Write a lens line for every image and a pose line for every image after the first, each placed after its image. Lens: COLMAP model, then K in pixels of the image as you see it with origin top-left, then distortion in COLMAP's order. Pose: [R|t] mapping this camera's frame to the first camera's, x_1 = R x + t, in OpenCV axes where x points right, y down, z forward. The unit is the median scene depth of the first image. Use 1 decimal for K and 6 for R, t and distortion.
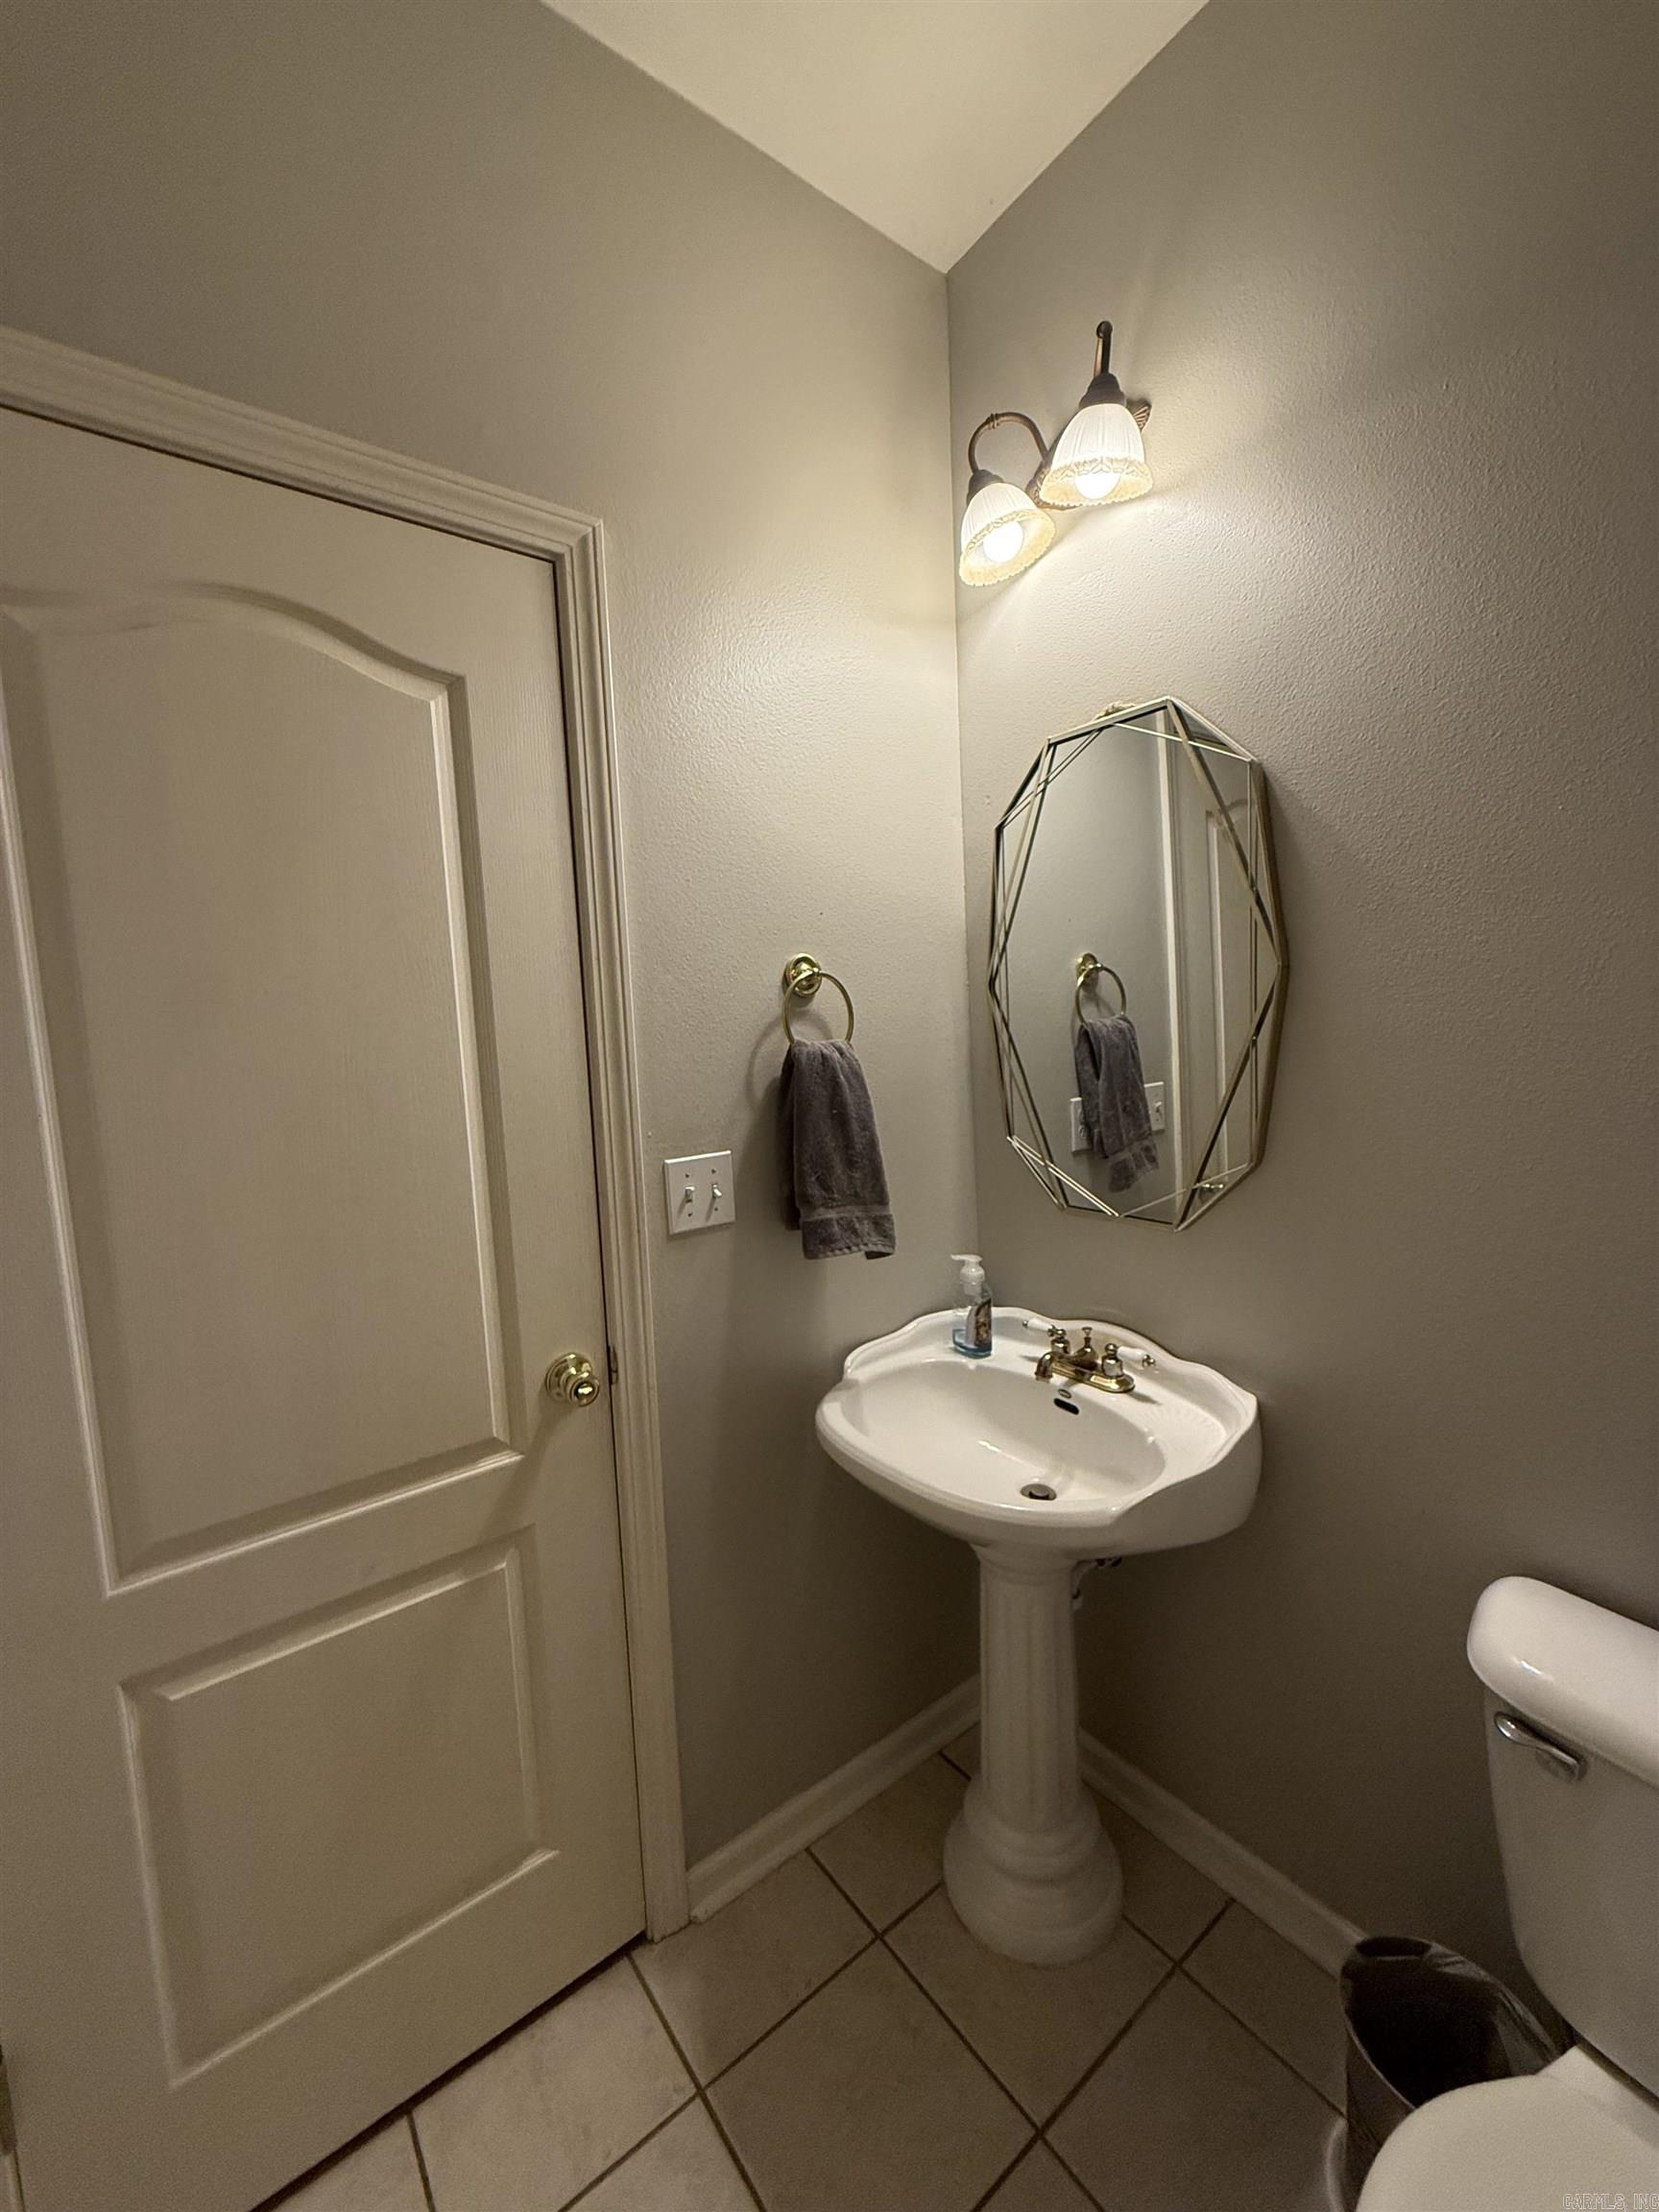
lens RADIAL K [[877.2, 0, 835.2], [0, 877.2, 1098.8], [0, 0, 1]] dist [-0.001604, 0.000031]
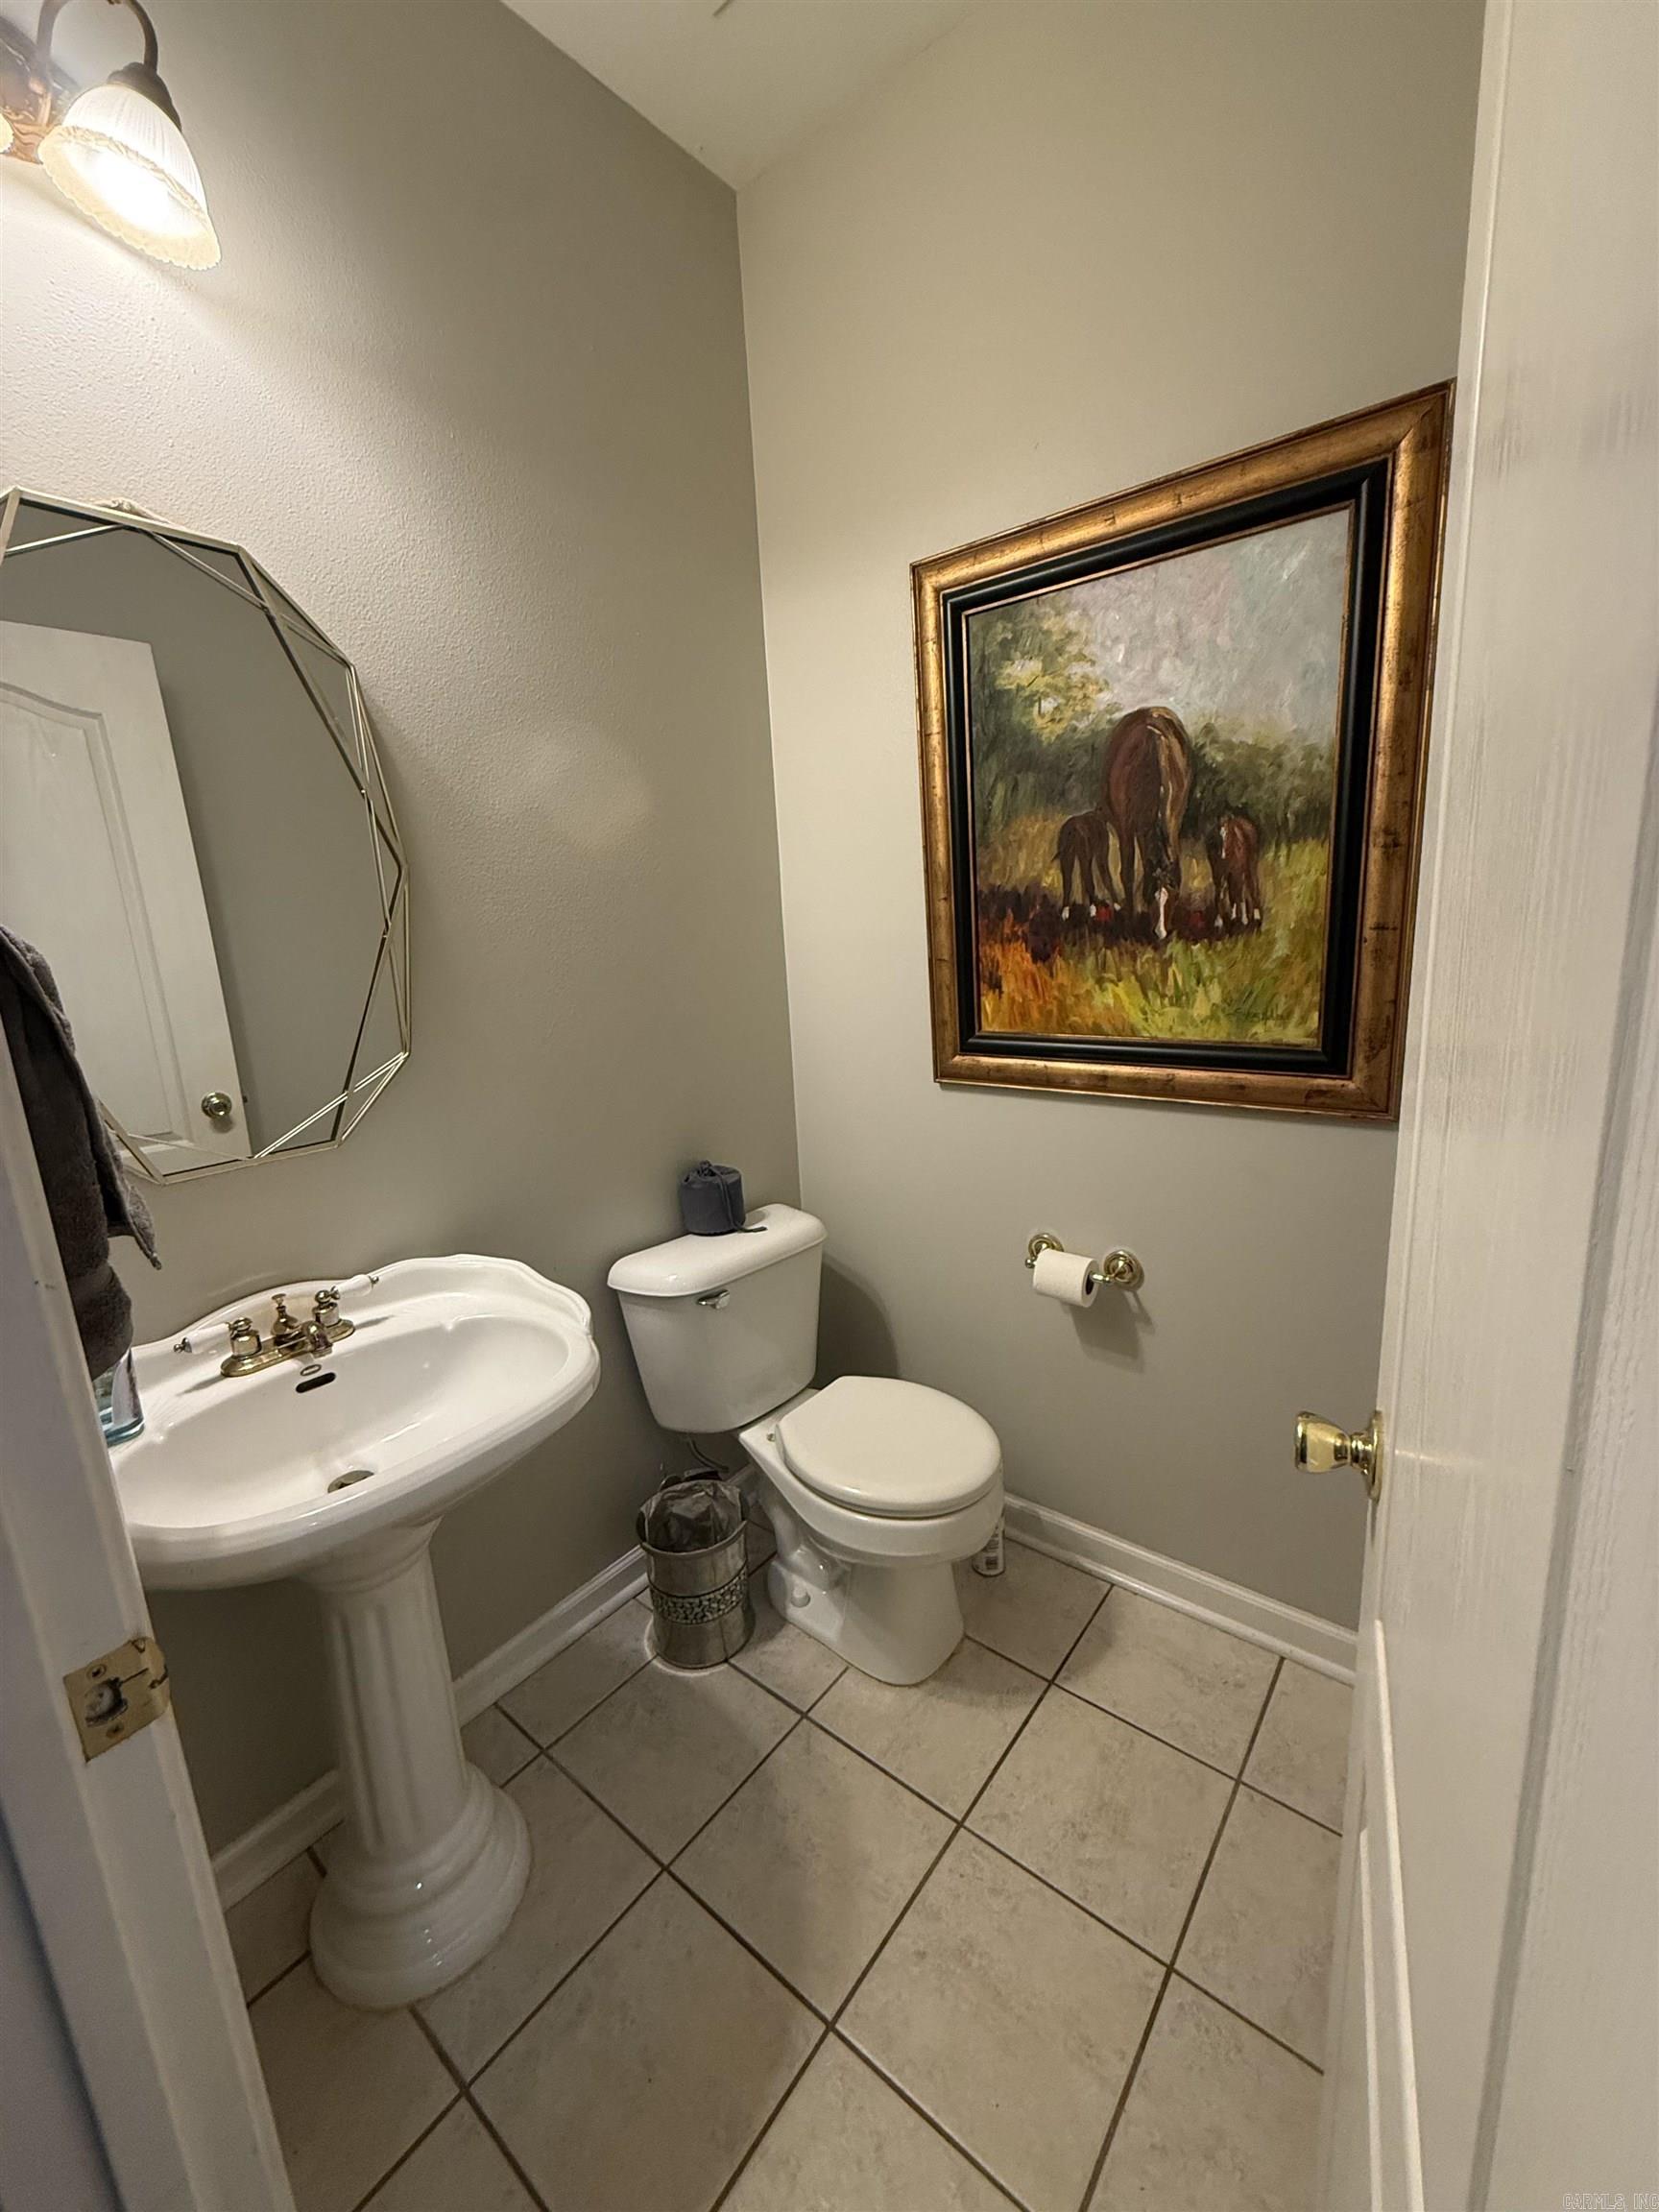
lens RADIAL K [[877.2, 0, 834.9], [0, 877.2, 1102.8], [0, 0, 1]] dist [-0.001604, 0.000031]
pose [[-0.240547, -0.136845, 0.960942, -0.630156], [0.145977, 0.973651, 0.175197, 0.017304], [-0.959598, 0.182419, -0.214233, 0.666296]]
